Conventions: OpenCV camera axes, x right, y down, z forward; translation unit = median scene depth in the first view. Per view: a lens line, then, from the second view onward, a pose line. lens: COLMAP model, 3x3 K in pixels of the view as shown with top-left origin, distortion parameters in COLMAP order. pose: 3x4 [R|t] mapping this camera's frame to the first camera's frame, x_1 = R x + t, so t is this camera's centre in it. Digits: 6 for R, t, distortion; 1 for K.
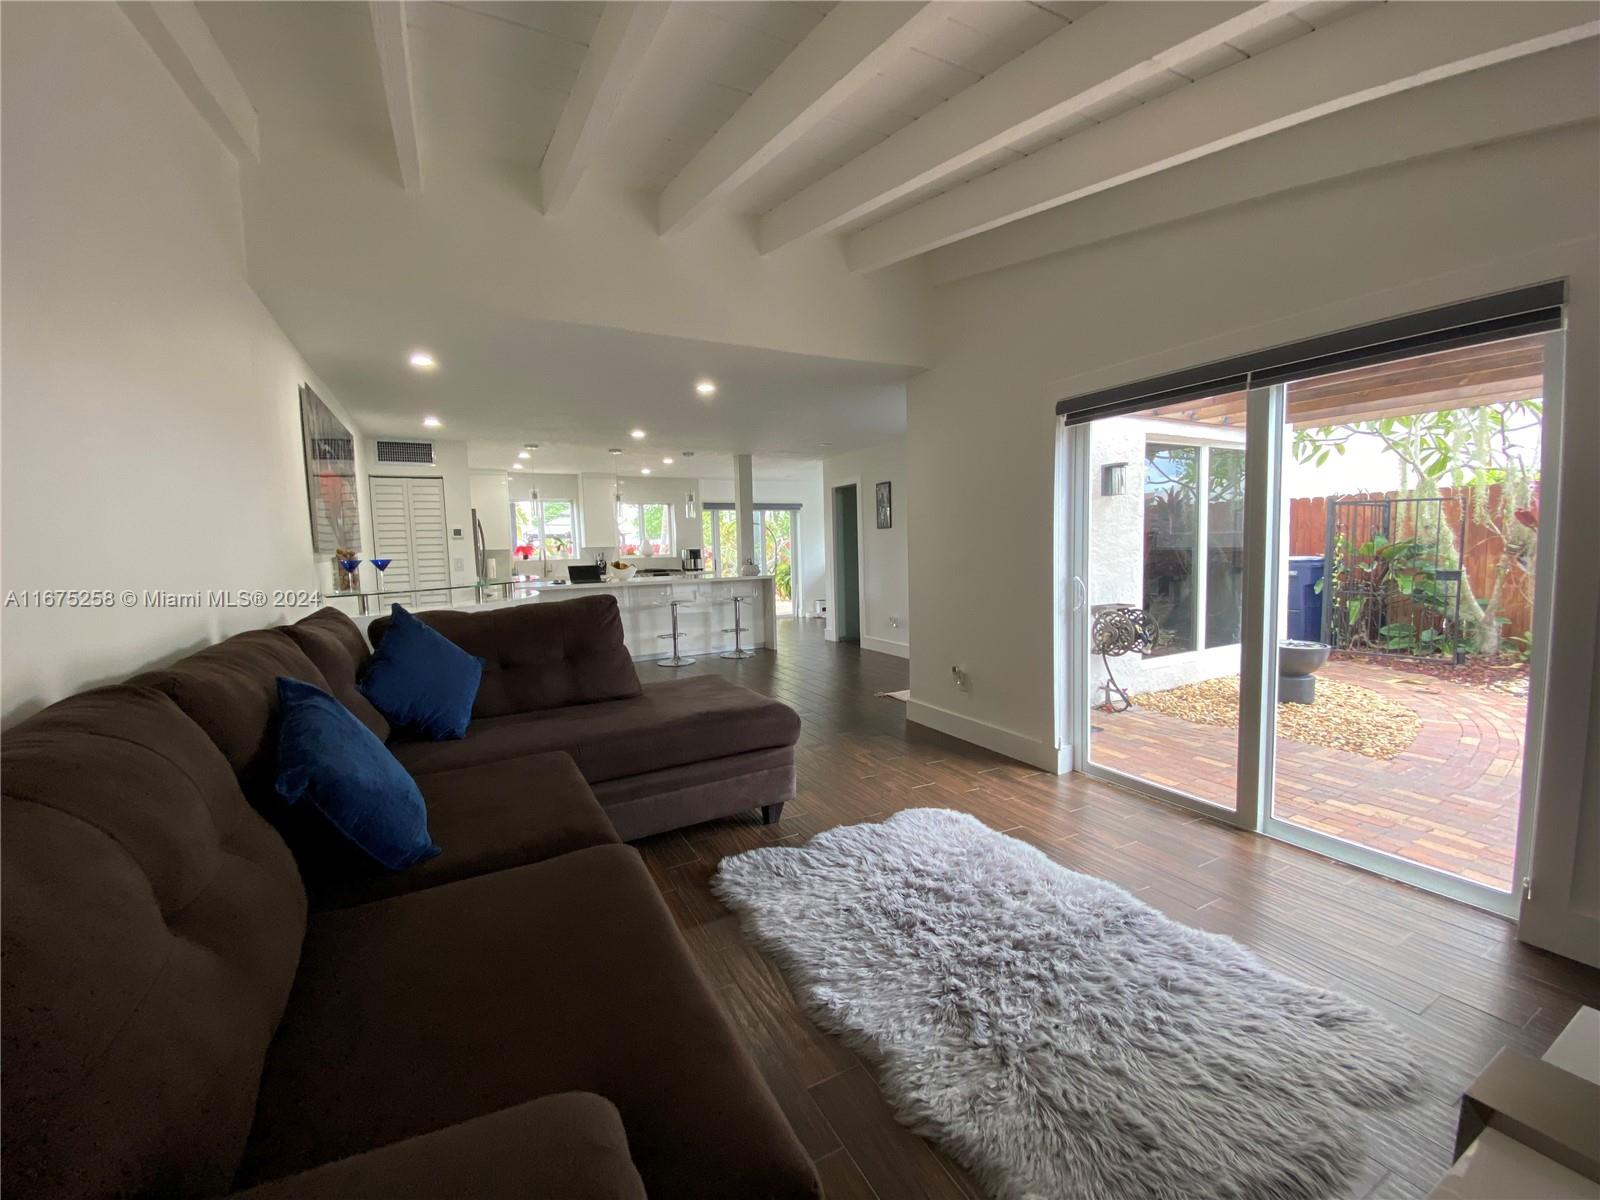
lens RADIAL K [[639.7, 0, 799.8], [0, 639.7, 595.6], [0, 0, 1]] dist [0.027432, -0.025902]
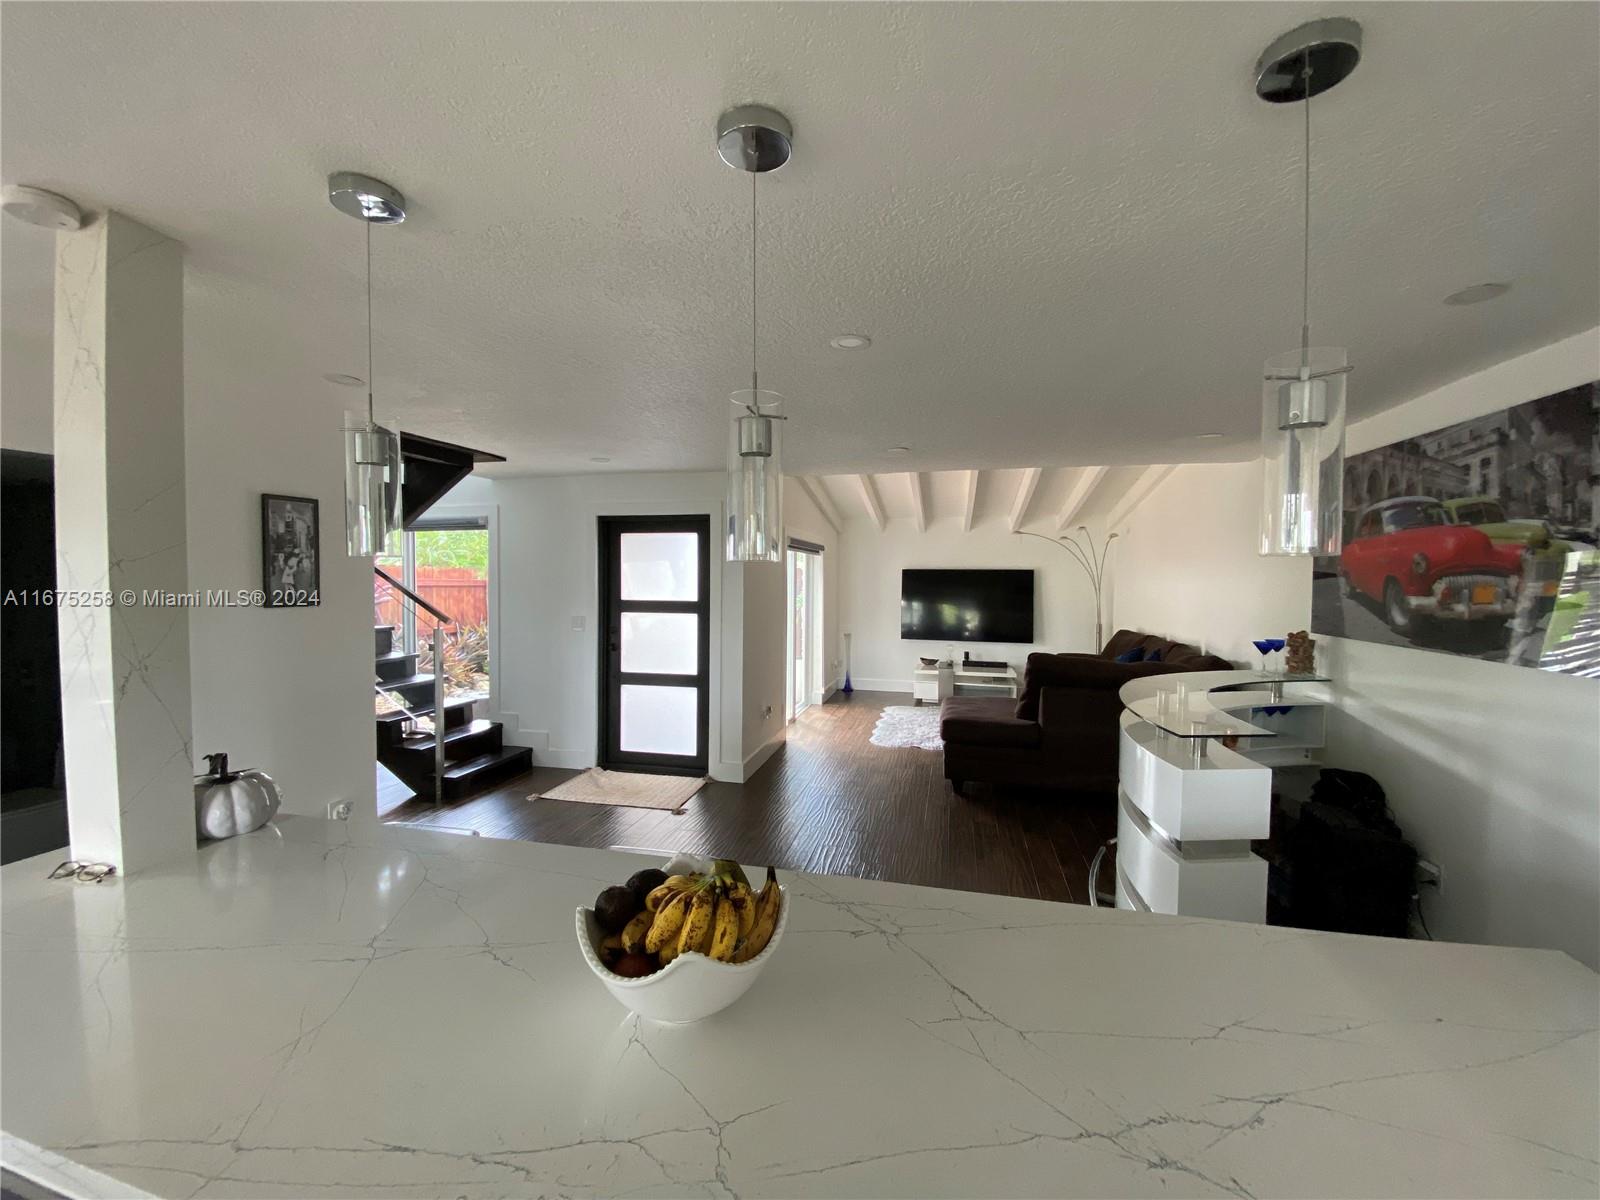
lens RADIAL K [[639.7, 0, 799.8], [0, 639.7, 595.6], [0, 0, 1]] dist [0.027432, -0.025902]
pose [[-0.758009, 0.000995, 0.652244, -0.345071], [0.064992, 0.995137, 0.074013, -0.106141], [-0.648998, 0.098493, -0.754387, 0.965681]]
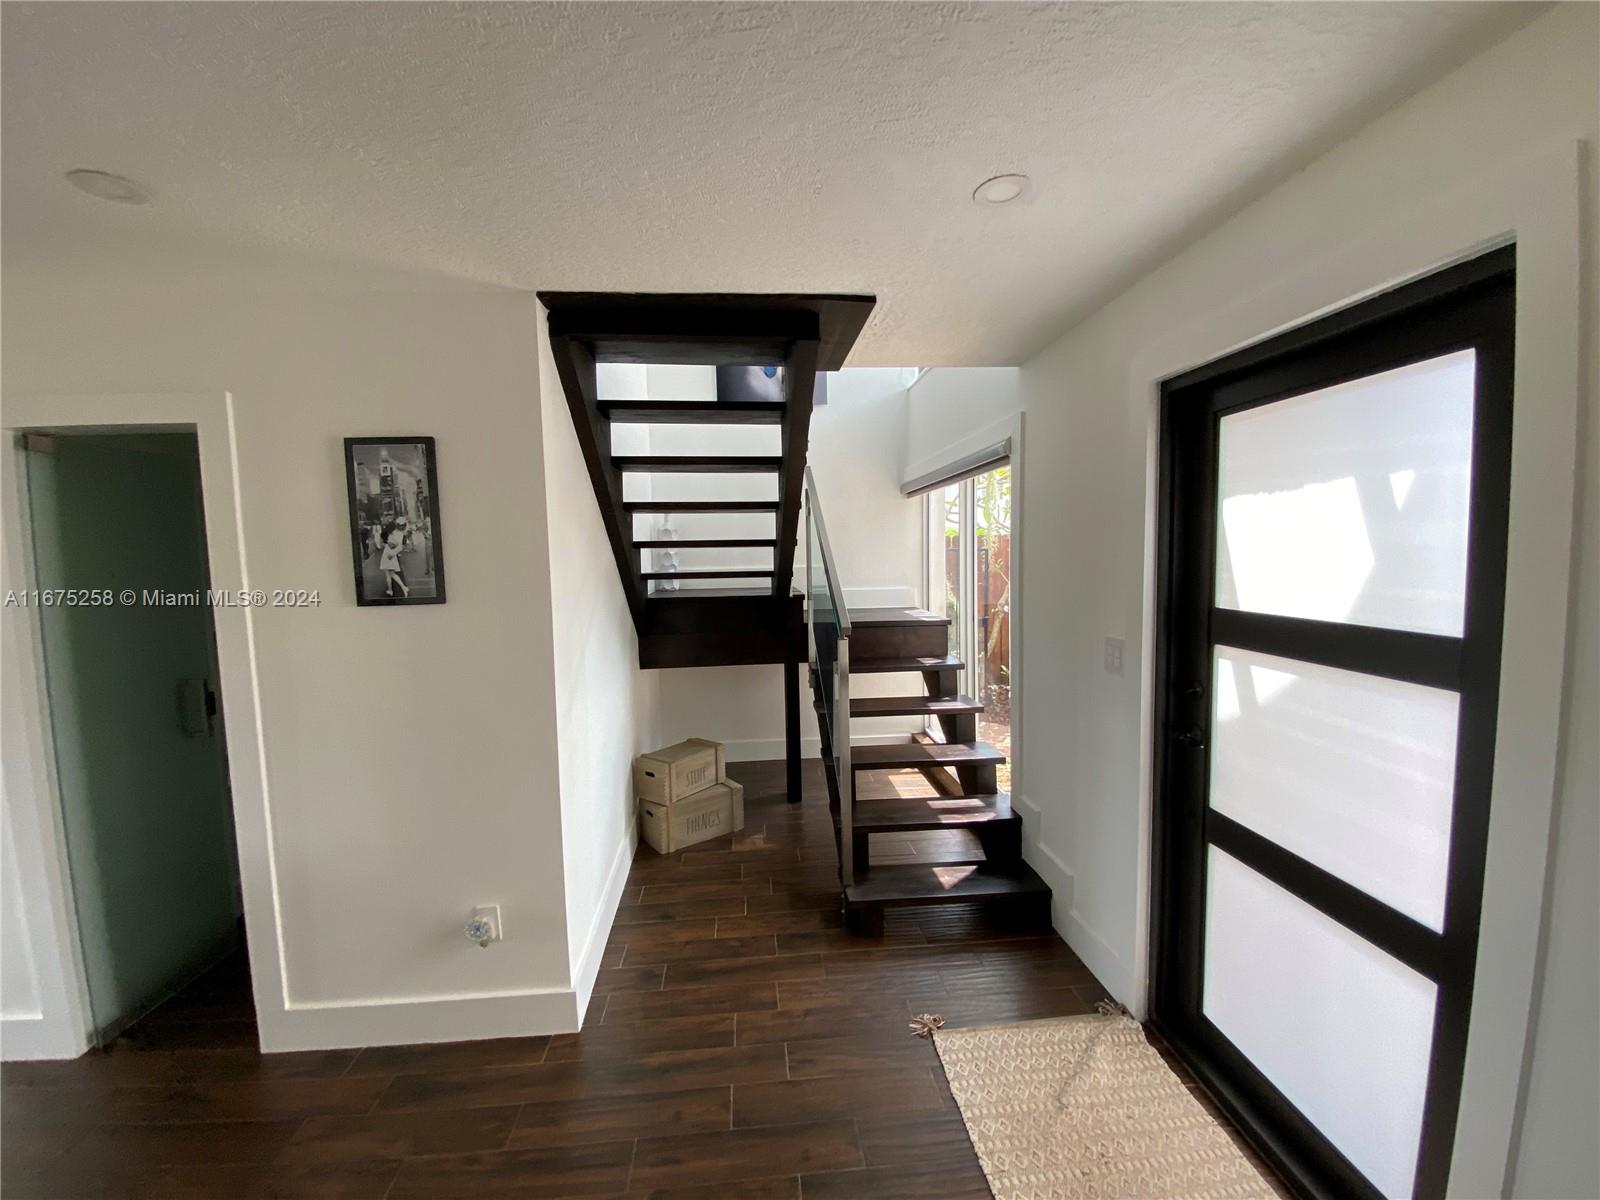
lens RADIAL K [[639.7, 0, 799.8], [0, 639.7, 595.6], [0, 0, 1]] dist [0.027432, -0.025902]
pose [[0.373233, -0.051098, 0.926329, -0.054349], [0.083972, 0.996244, 0.021122, -0.087503], [-0.923929, 0.069902, 0.376122, 0.644468]]
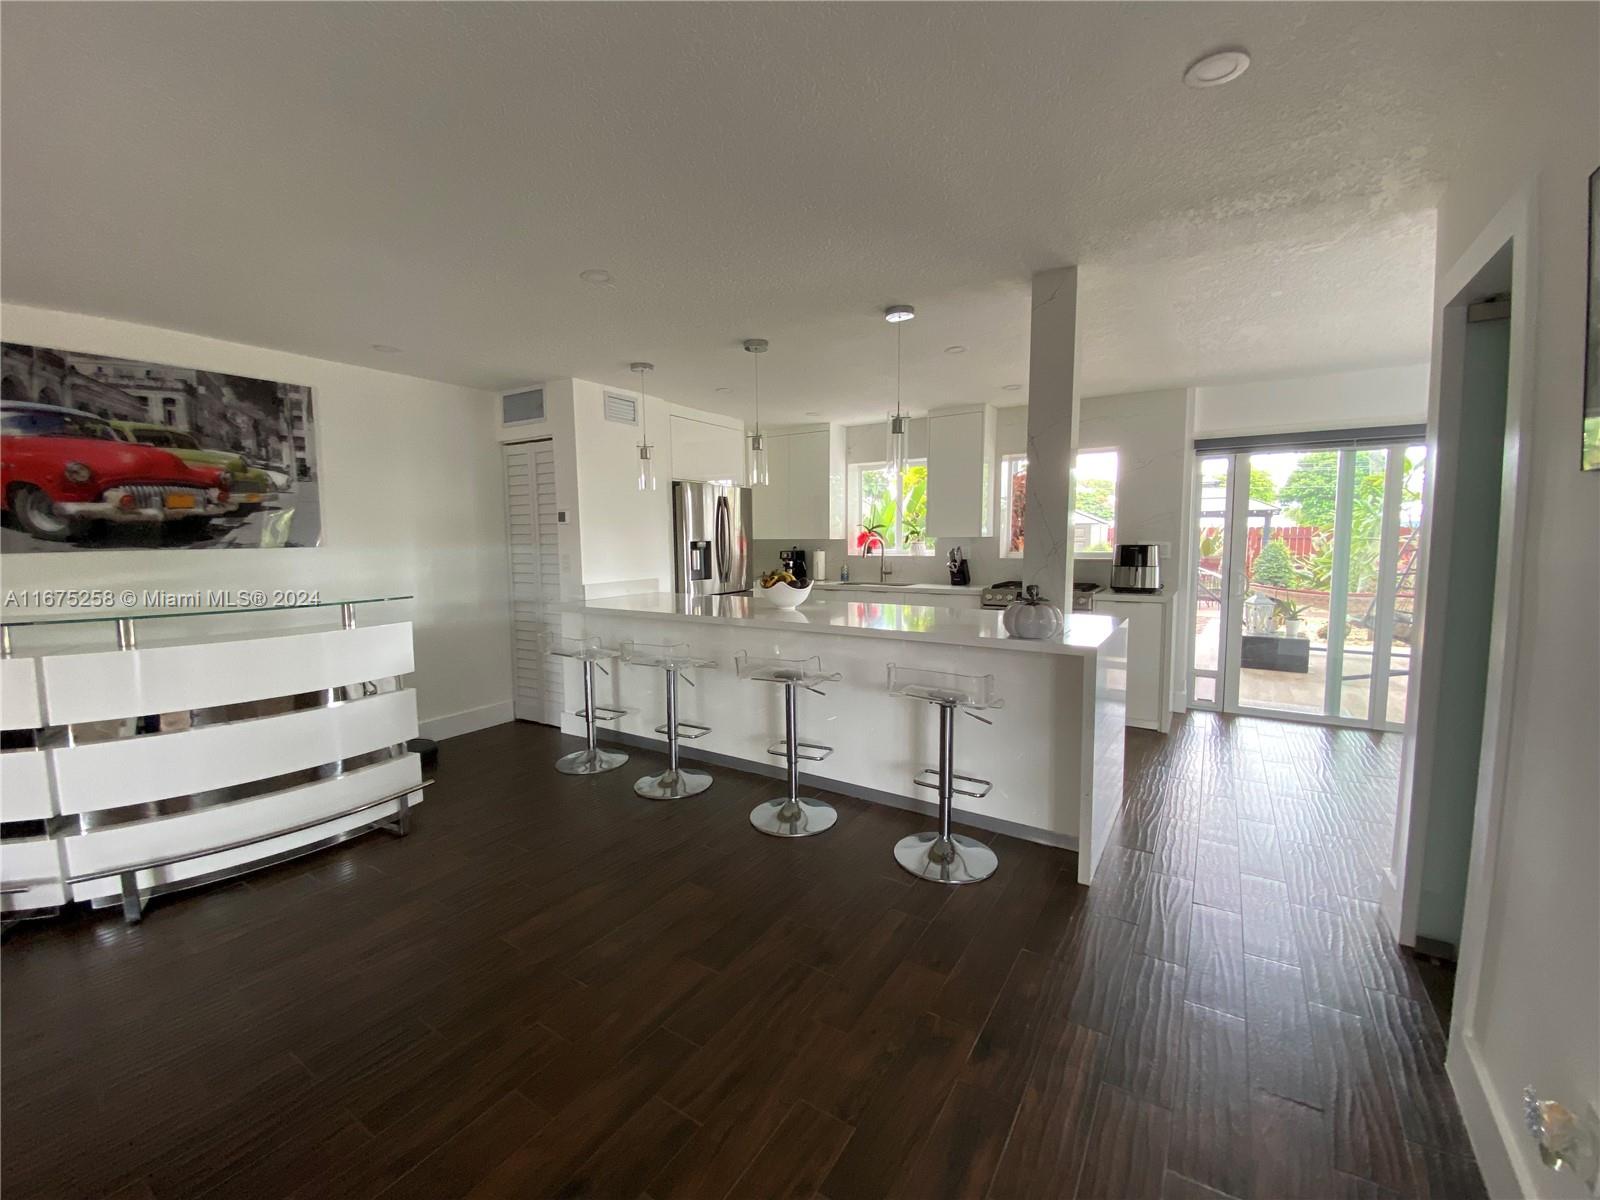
lens RADIAL K [[639.7, 0, 799.8], [0, 639.7, 595.6], [0, 0, 1]] dist [0.027432, -0.025902]
pose [[0.496871, 0.098212, -0.862249, 0.142384], [-0.072280, 0.994807, 0.071659, -0.063056], [0.864809, 0.026718, 0.501390, 0.679087]]
